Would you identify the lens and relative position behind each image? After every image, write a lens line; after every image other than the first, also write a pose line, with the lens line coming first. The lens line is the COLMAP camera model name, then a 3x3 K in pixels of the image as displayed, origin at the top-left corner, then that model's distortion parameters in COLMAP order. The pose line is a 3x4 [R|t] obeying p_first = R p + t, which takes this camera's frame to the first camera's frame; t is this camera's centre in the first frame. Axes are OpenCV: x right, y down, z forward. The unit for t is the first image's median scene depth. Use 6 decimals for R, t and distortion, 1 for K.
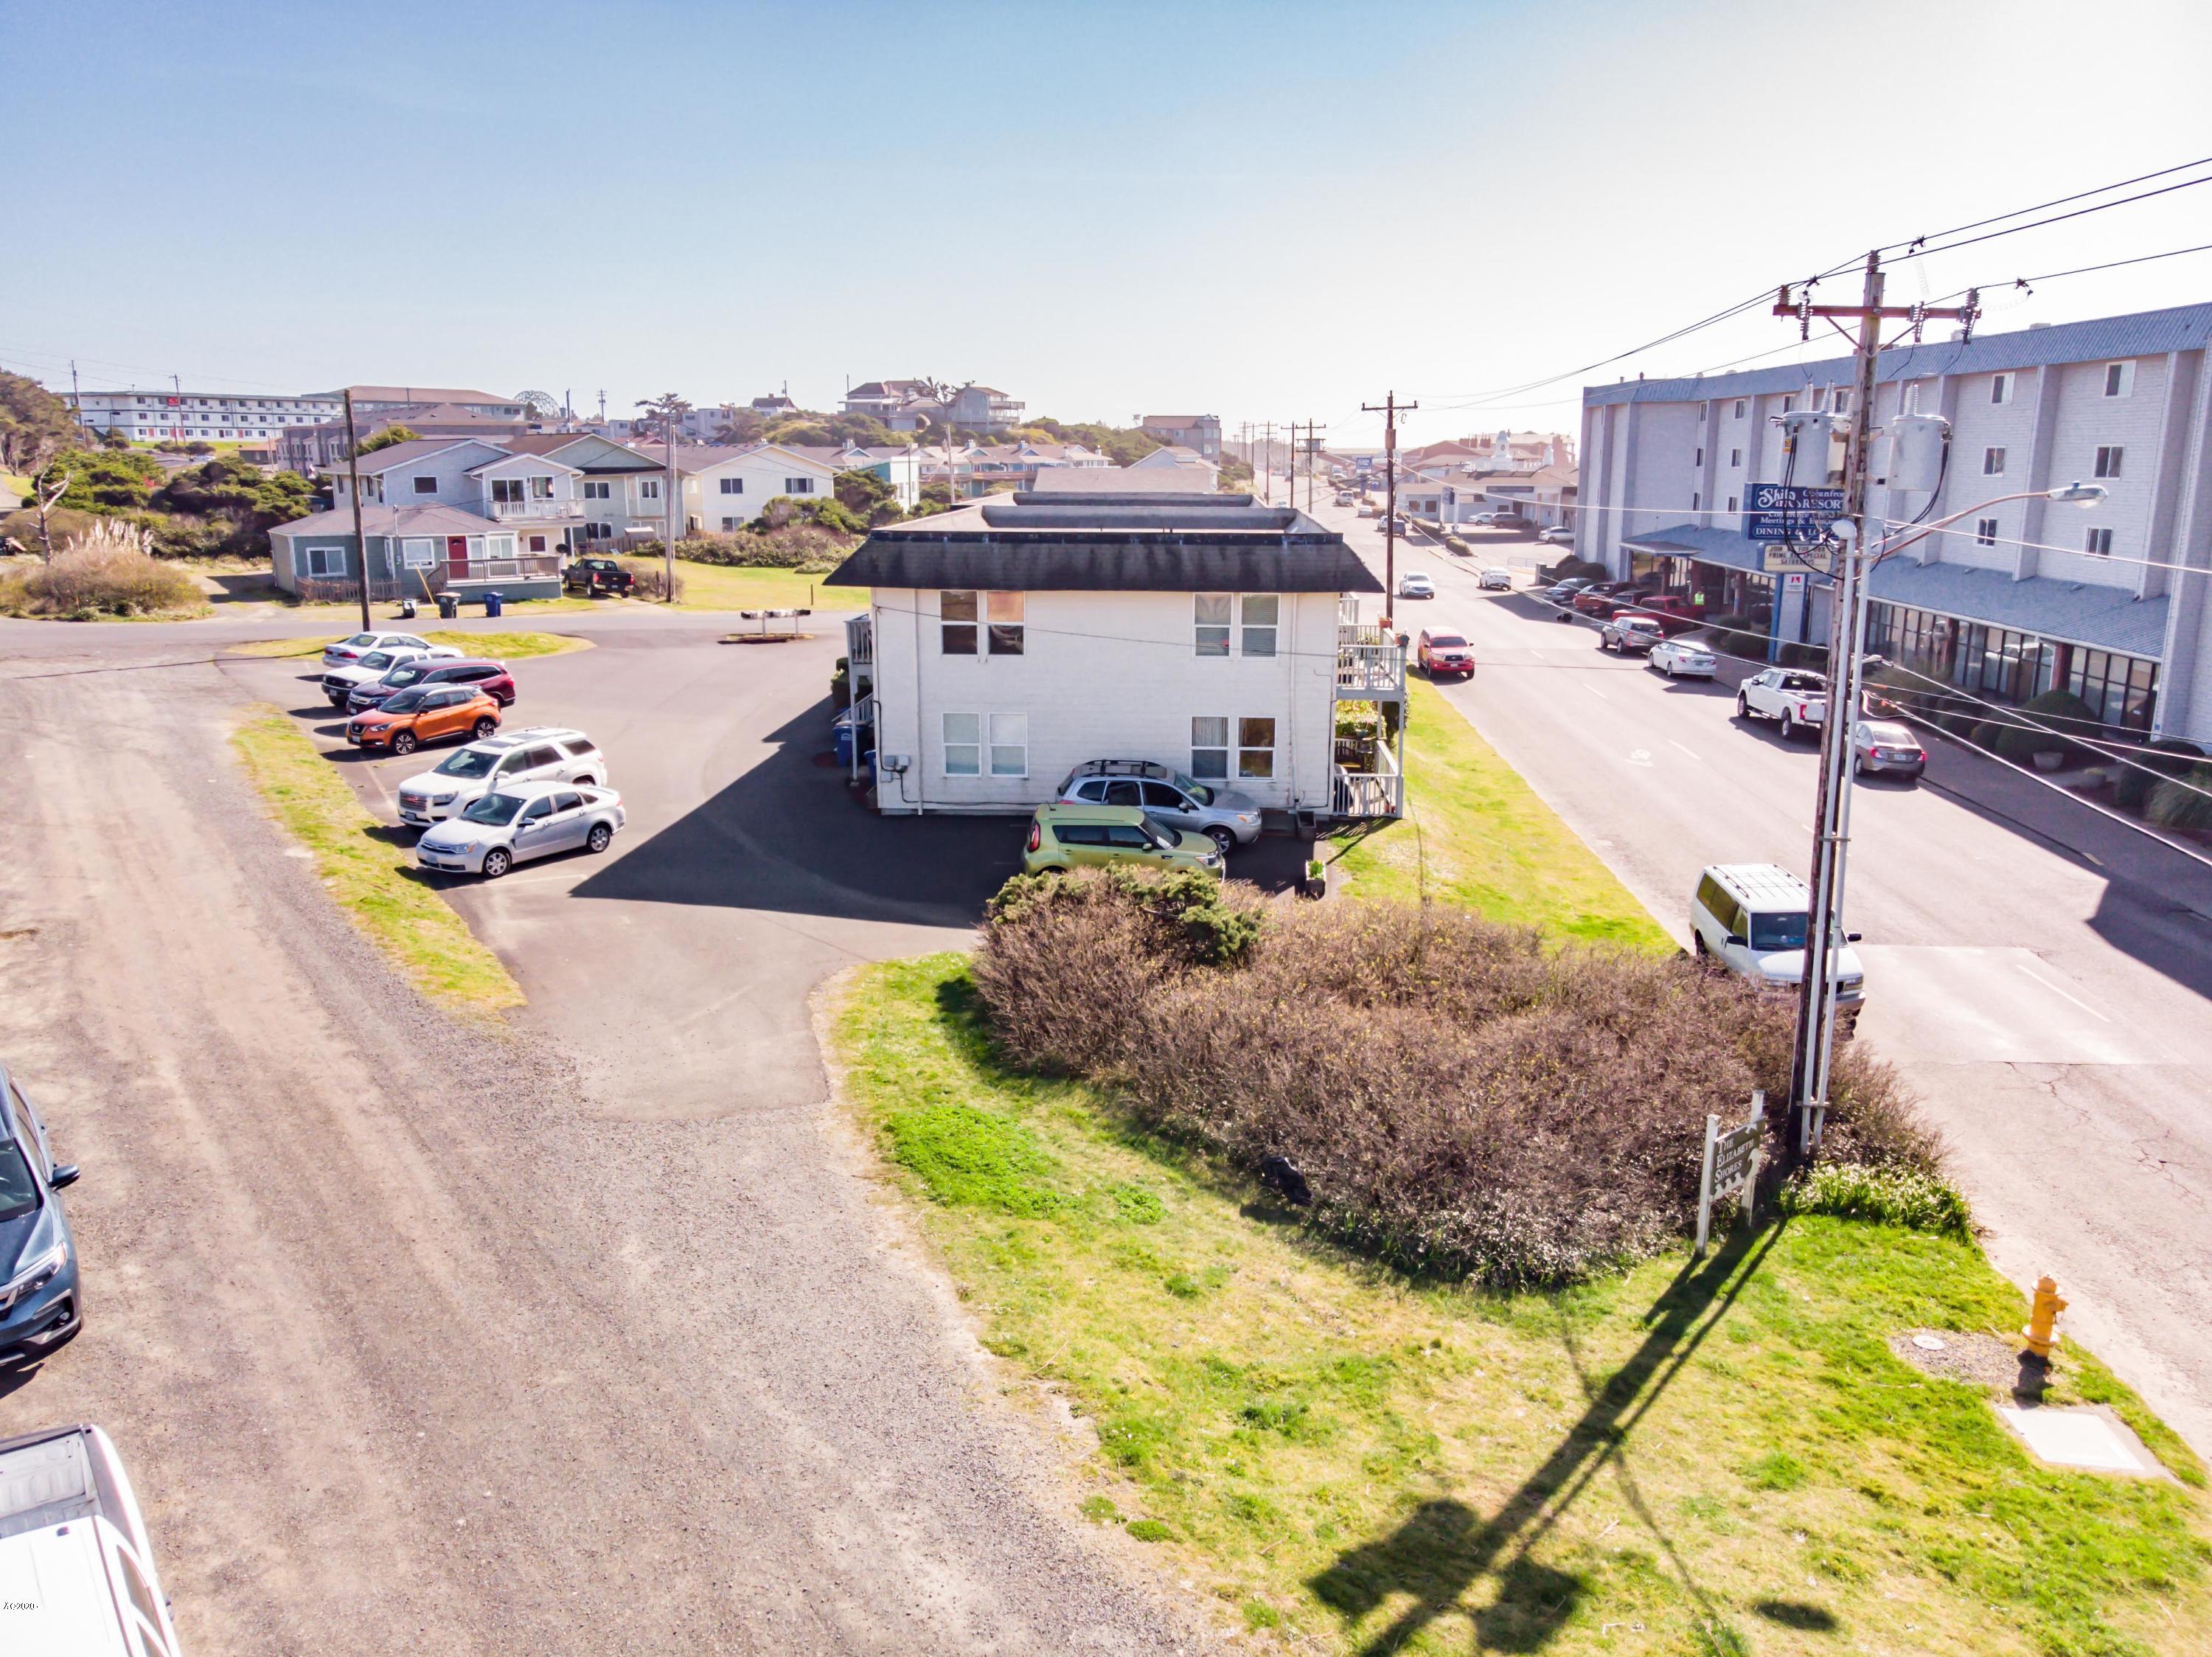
lens RADIAL K [[1645.4, 0, 1106.0], [0, 1645.4, 828.5], [0, 0, 1]] dist [0.002236, -0.000224]
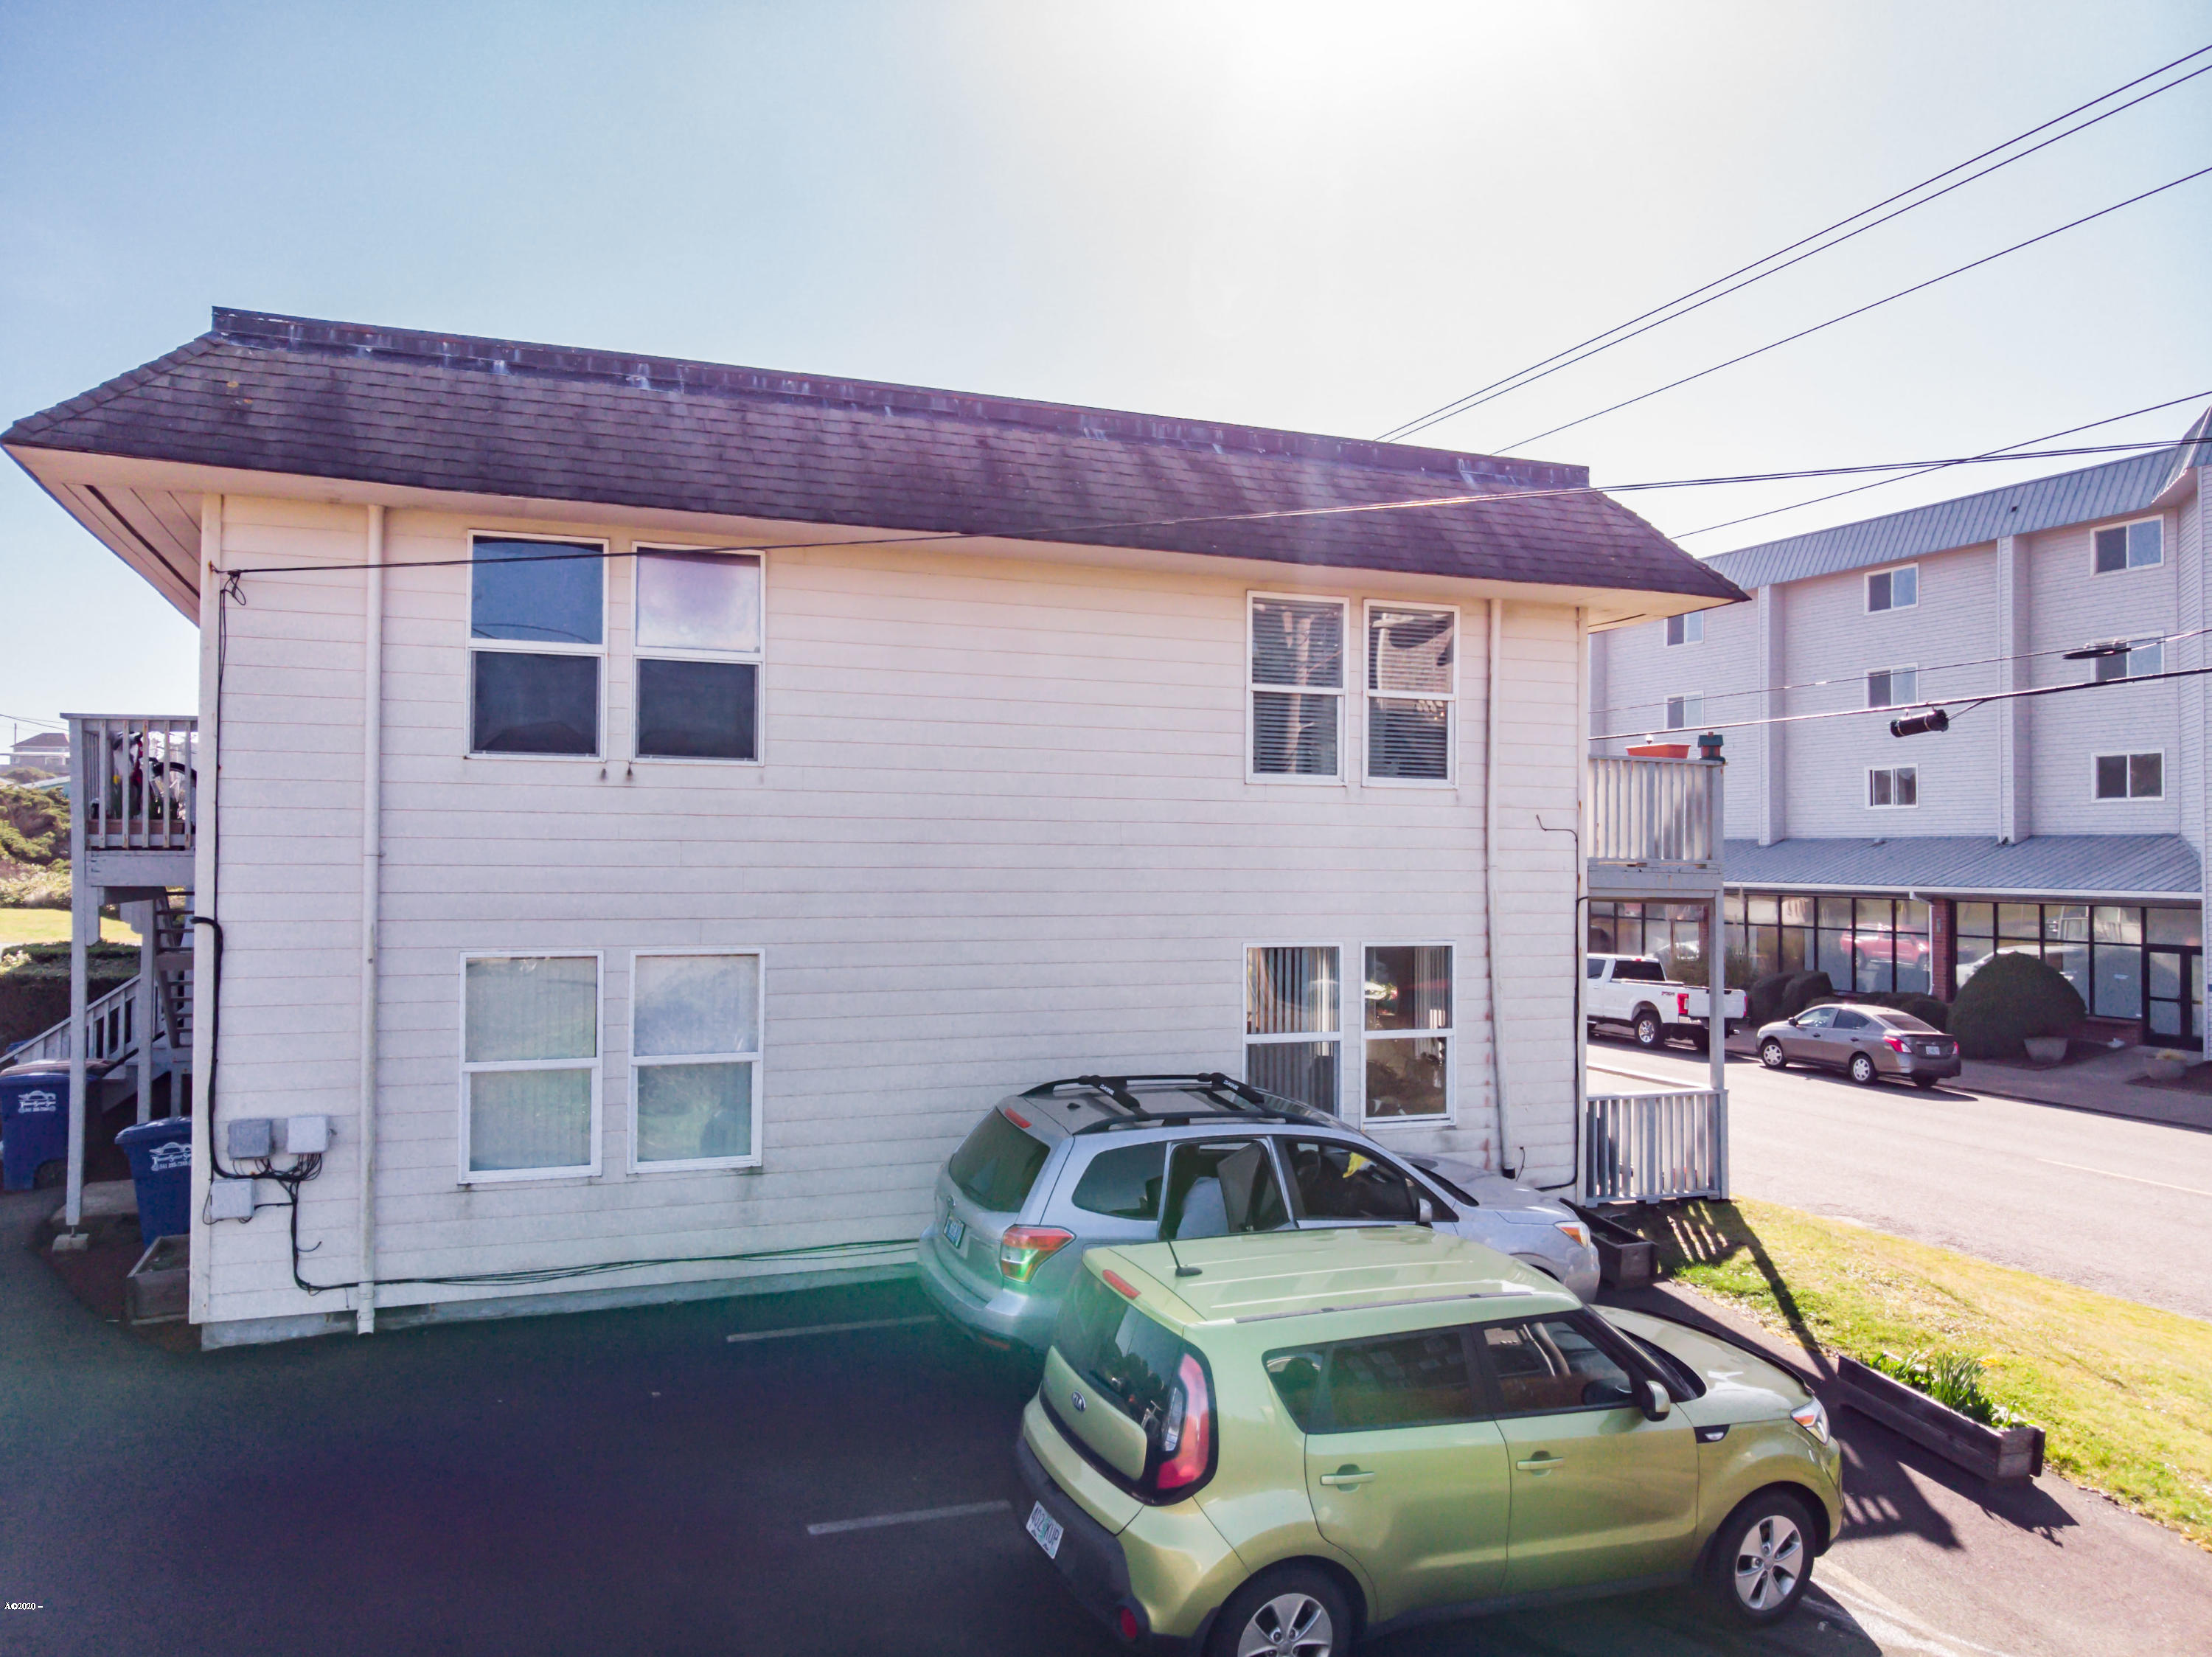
lens RADIAL K [[1645.4, 0, 1106.0], [0, 1645.4, 828.5], [0, 0, 1]] dist [0.002236, -0.000224]
pose [[0.905524, 0.014681, 0.424042, -0.120265], [0.088702, 0.970768, -0.223029, -0.018148], [-0.414920, 0.239571, 0.877751, 0.698947]]
